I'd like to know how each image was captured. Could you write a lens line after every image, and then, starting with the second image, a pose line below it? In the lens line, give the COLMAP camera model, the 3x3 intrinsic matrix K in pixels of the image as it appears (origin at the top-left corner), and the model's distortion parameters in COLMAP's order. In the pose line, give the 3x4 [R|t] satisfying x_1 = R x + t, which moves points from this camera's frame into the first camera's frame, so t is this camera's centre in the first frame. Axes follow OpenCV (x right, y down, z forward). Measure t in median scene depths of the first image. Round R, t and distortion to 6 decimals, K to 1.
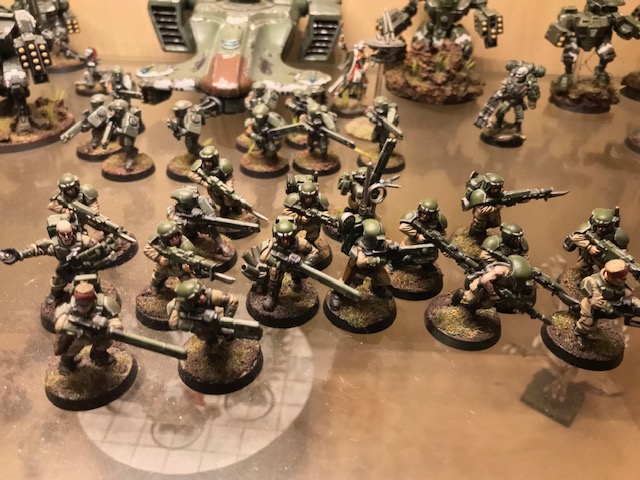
lens RADIAL K [[552.4, 0, 320.0], [0, 552.4, 240.0], [0, 0, 1]] dist [-0.006043, 0.020432]
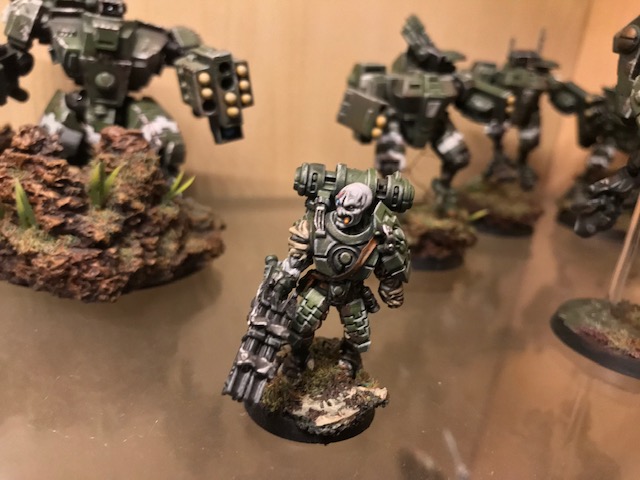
lens RADIAL K [[583.8, 0, 290.8], [0, 583.8, 239.9], [0, 0, 1]] dist [-0.006828, -0.004794]
pose [[0.909456, -0.082753, 0.407481, 0.175054], [0.171854, 0.967184, -0.187142, -0.195783], [-0.378623, 0.240225, 0.893833, 0.630467]]
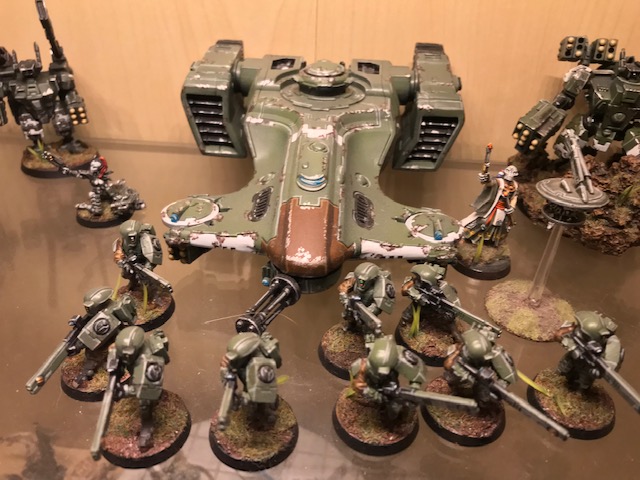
lens RADIAL K [[552.4, 0, 320.0], [0, 552.4, 240.0], [0, 0, 1]] dist [-0.006043, 0.020432]
pose [[0.998873, 0.022348, -0.041871, -0.111373], [-0.022634, 0.999724, -0.006352, -0.252619], [0.041718, 0.007292, 0.999103, 0.332661]]
